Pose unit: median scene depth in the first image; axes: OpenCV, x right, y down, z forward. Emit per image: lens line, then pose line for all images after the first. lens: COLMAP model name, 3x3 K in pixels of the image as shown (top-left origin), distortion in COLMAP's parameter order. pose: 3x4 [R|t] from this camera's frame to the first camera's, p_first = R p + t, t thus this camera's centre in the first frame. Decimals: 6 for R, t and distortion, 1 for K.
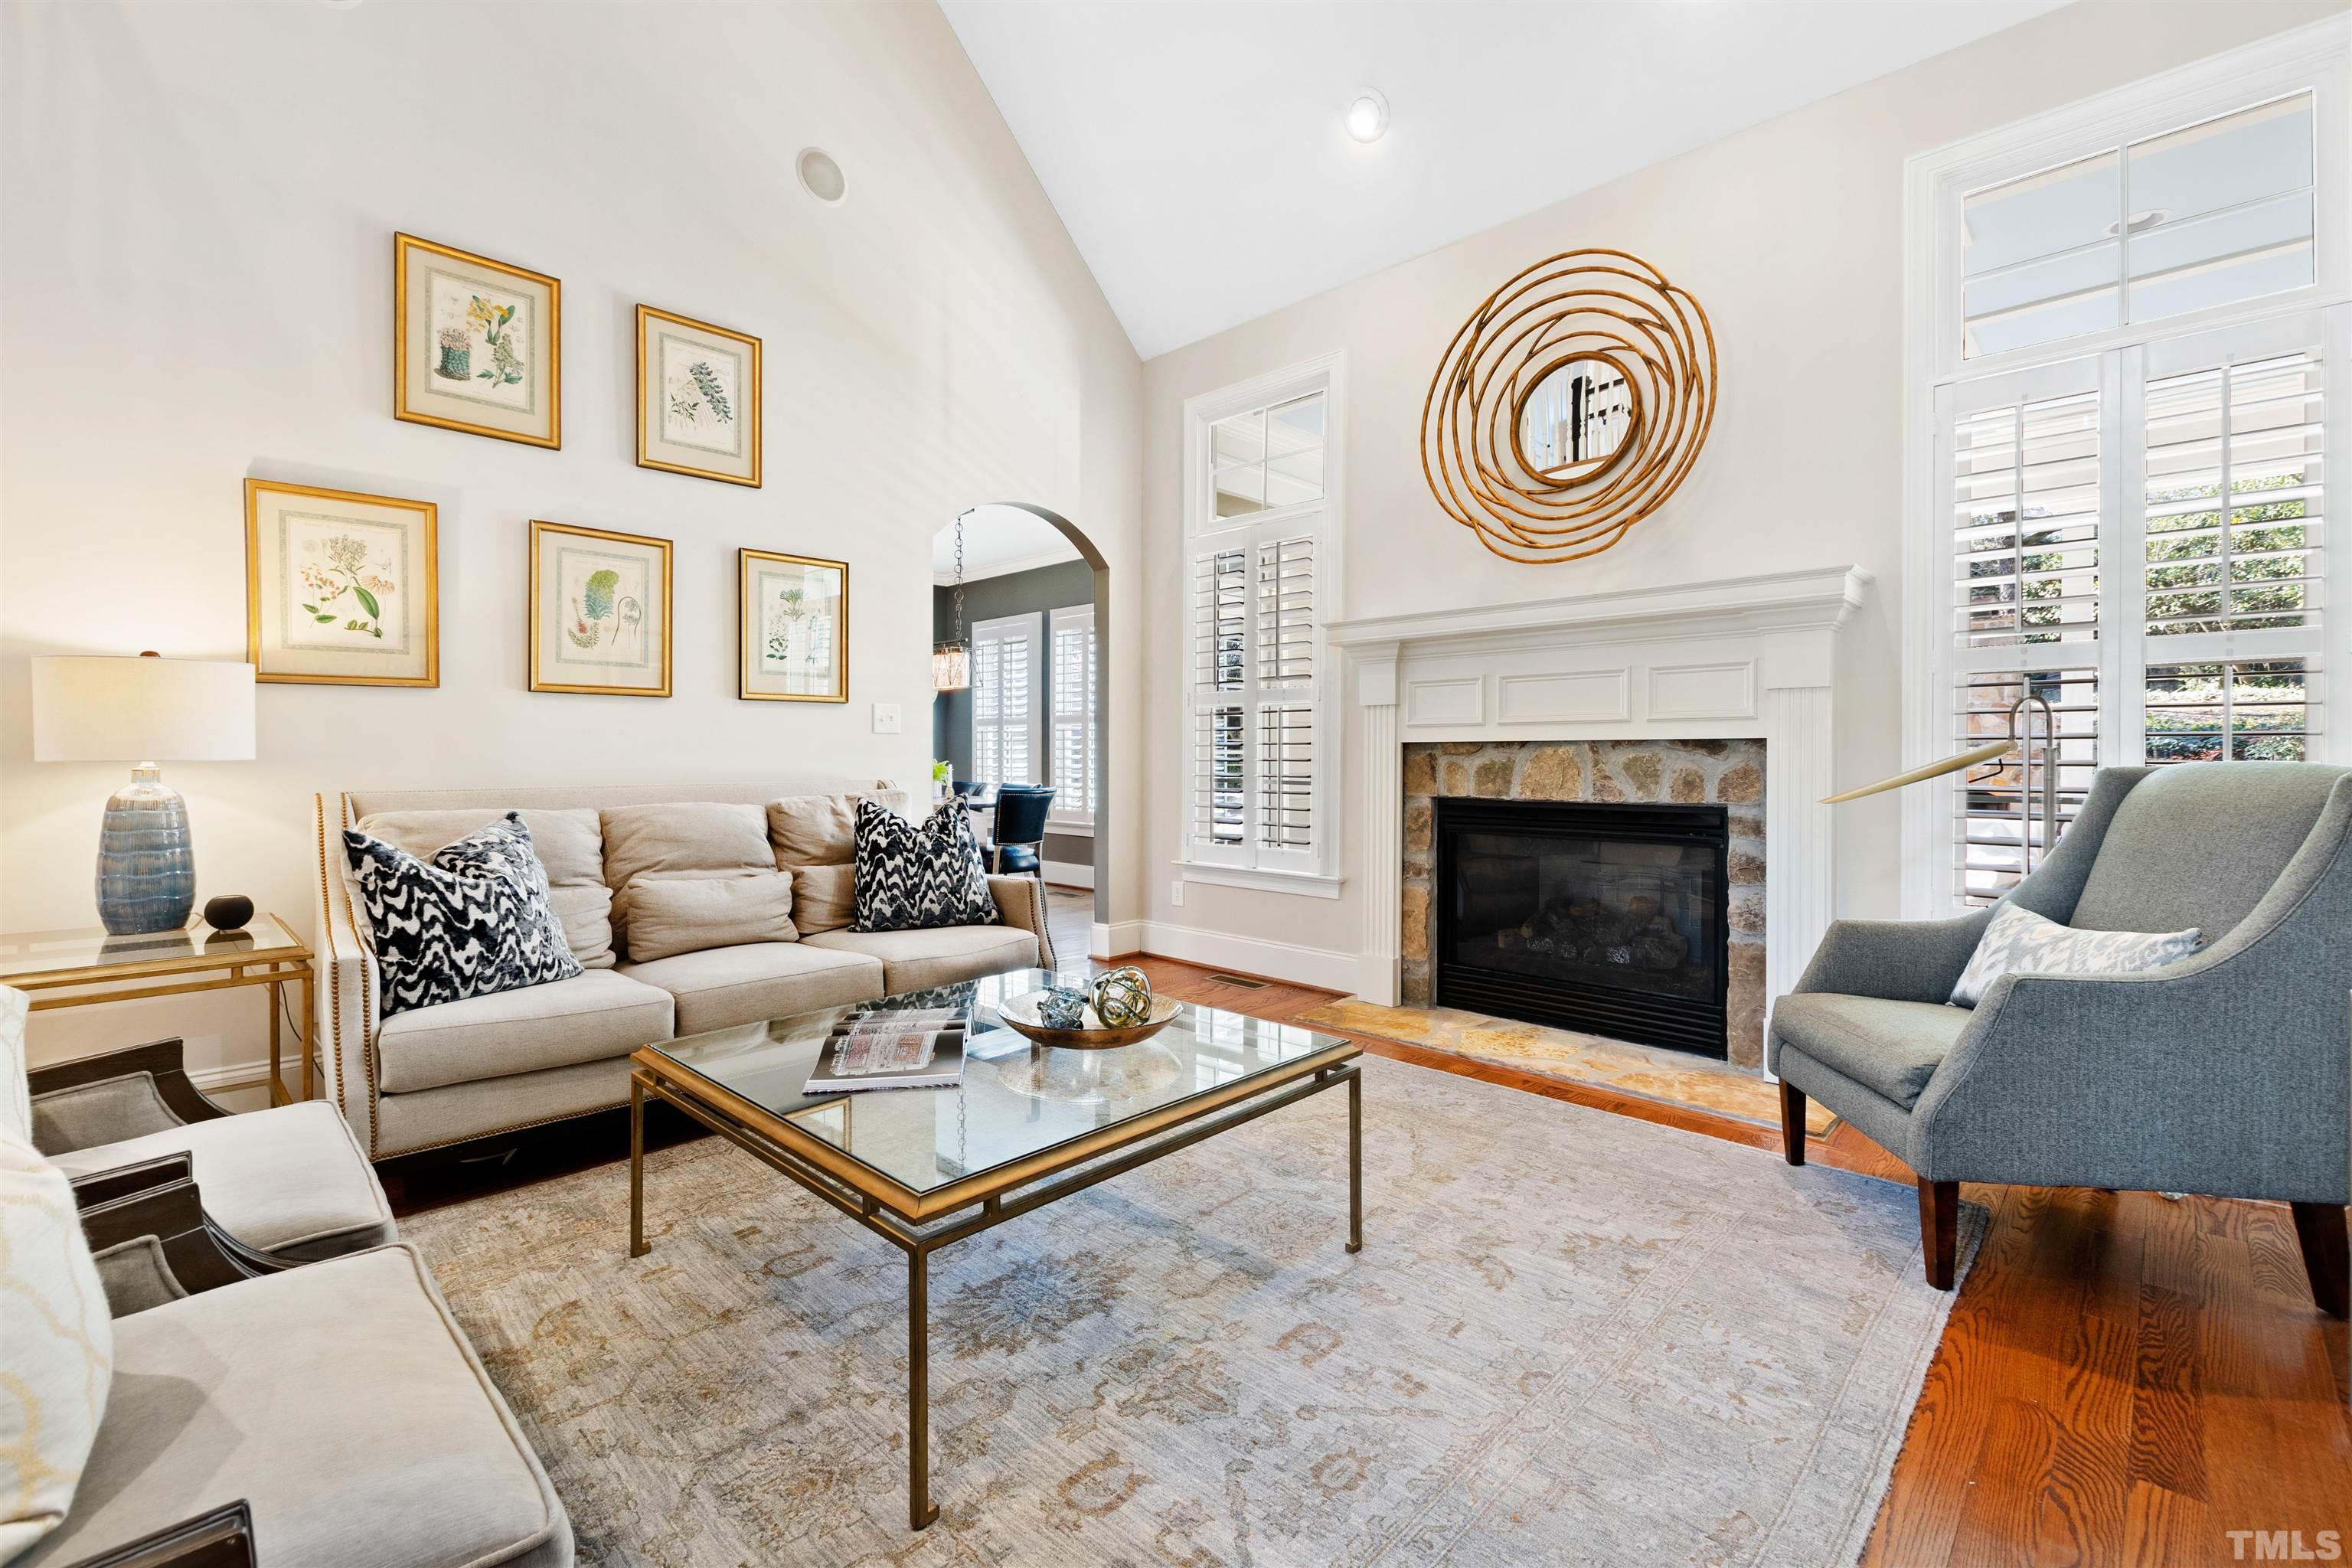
lens RADIAL K [[1017.2, 0, 1153.3], [0, 1017.2, 767.5], [0, 0, 1]] dist [-0.001036, -0.000391]
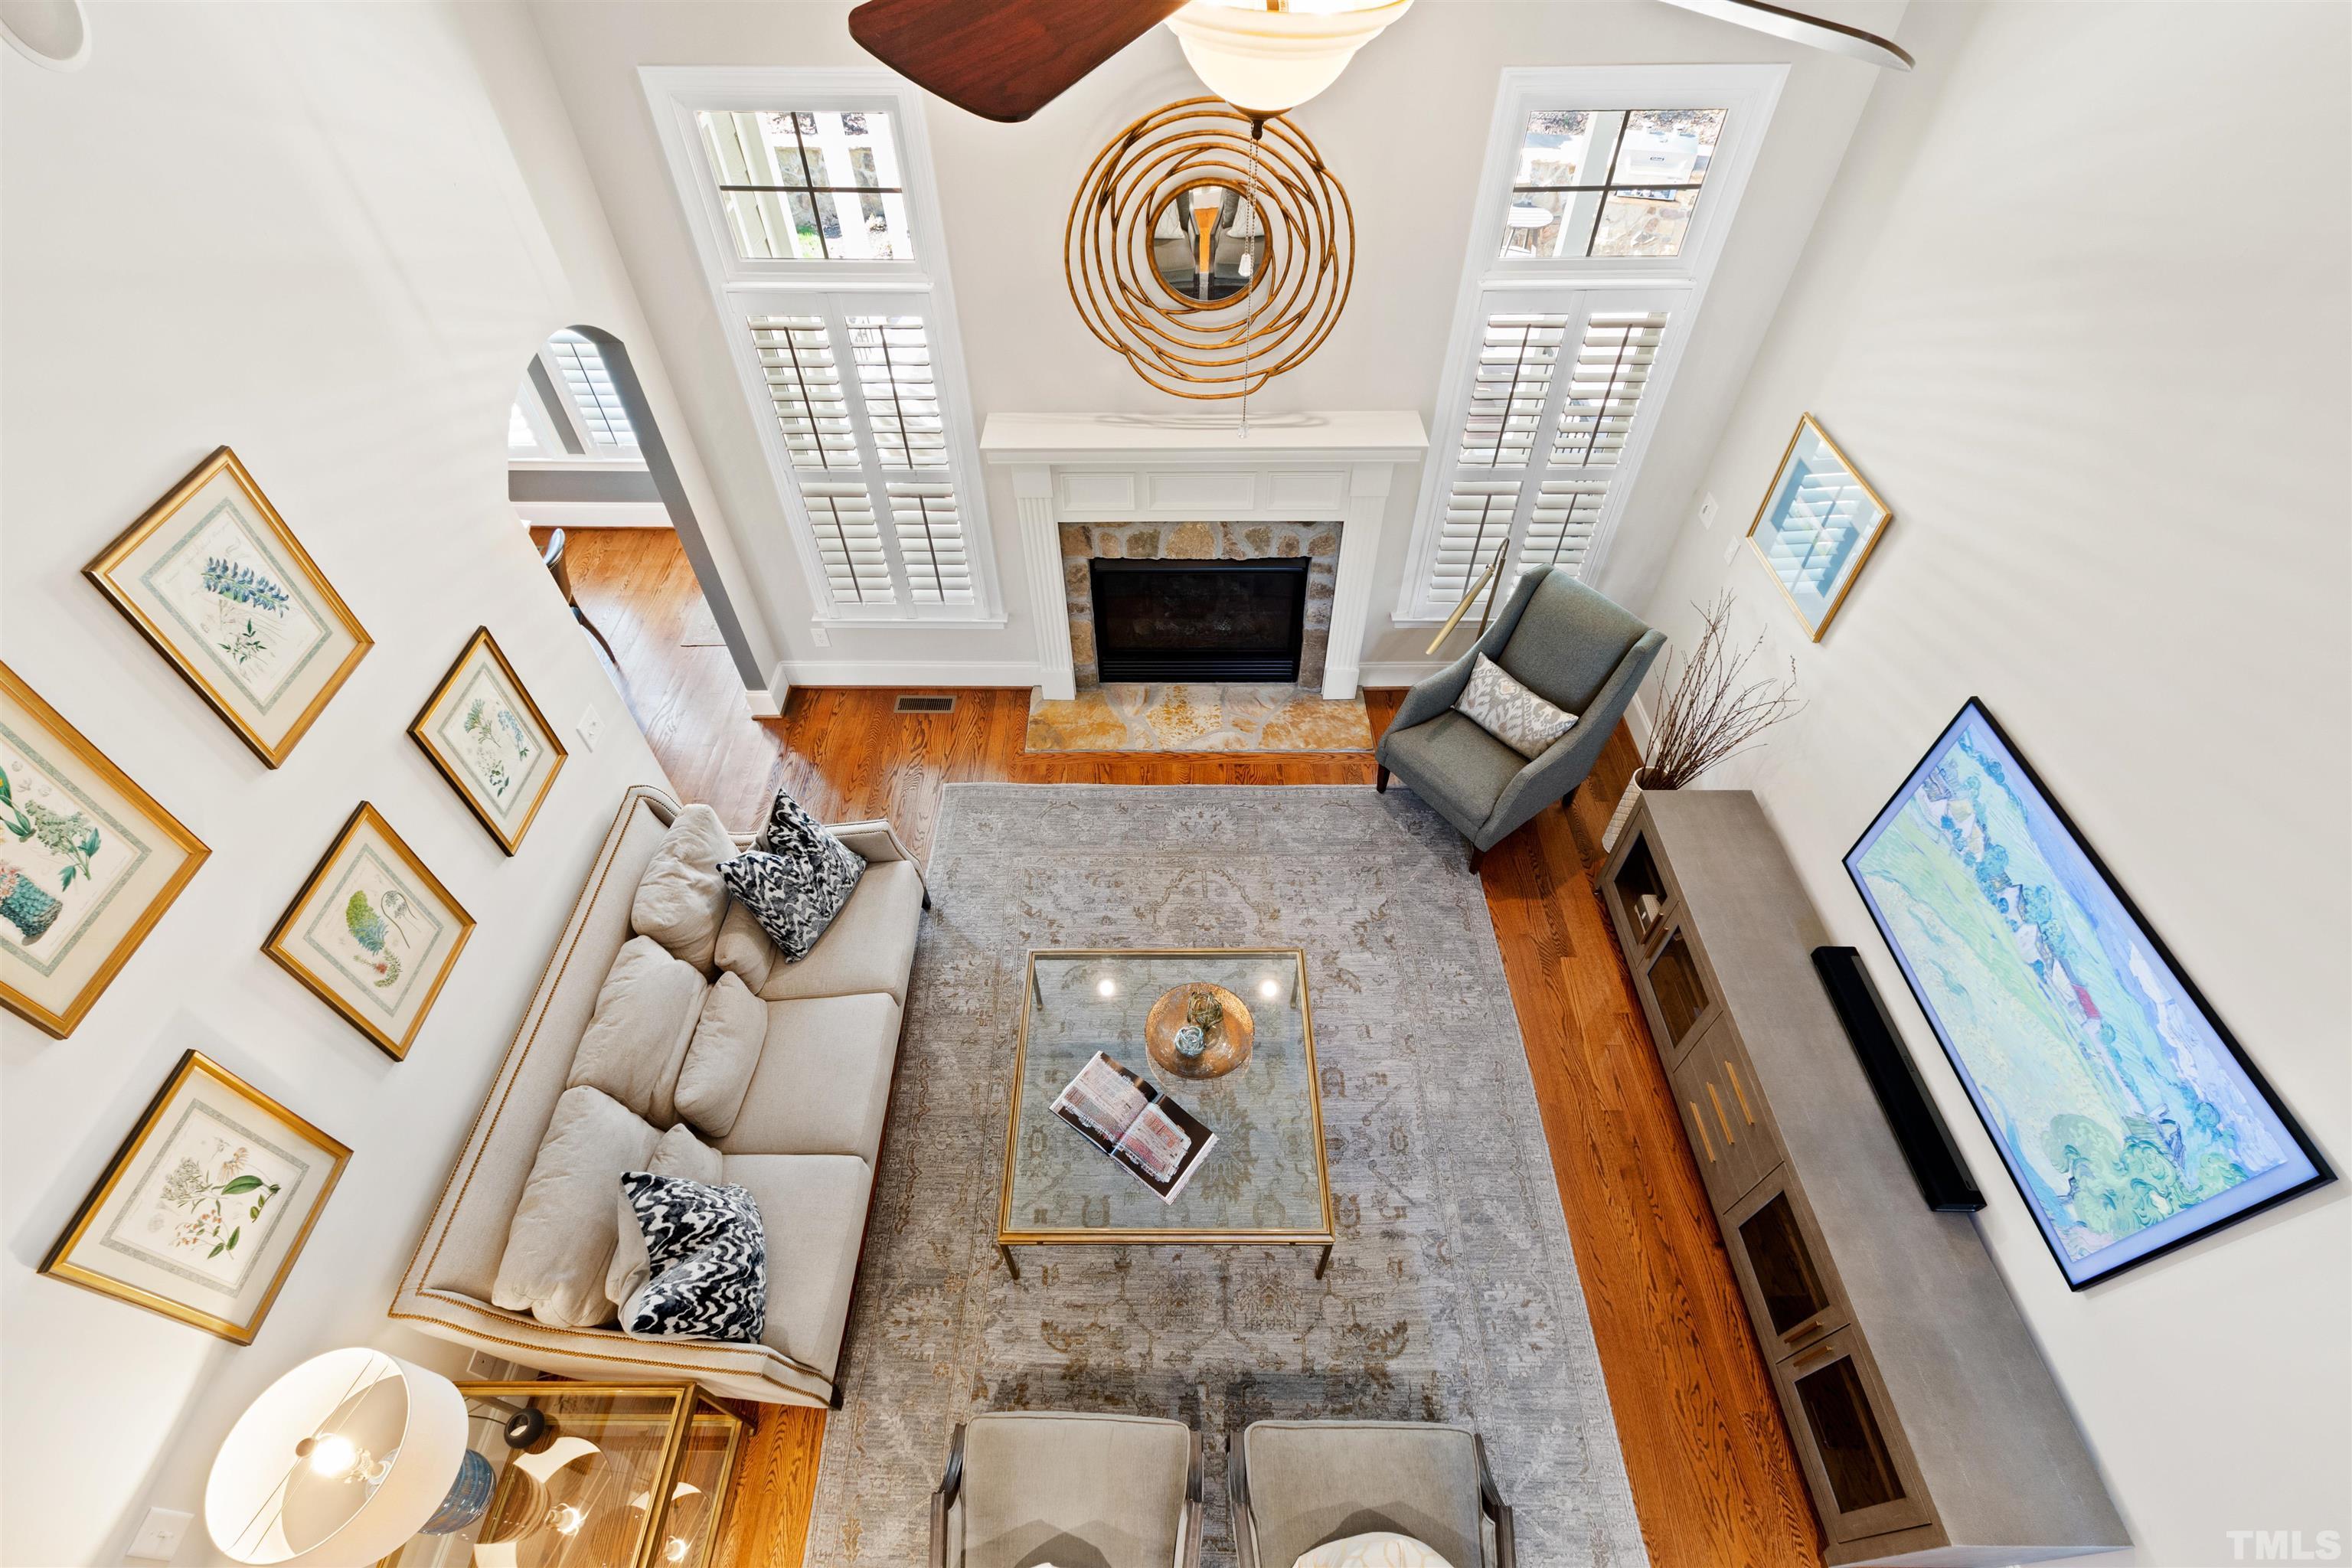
lens RADIAL K [[1017.2, 0, 1153.3], [0, 1017.2, 767.5], [0, 0, 1]] dist [-0.001036, -0.000391]
pose [[0.715666, -0.523641, 0.462193, -0.469486], [0.017275, 0.674817, 0.737783, -0.913918], [-0.698229, -0.520022, 0.491989, 0.311118]]
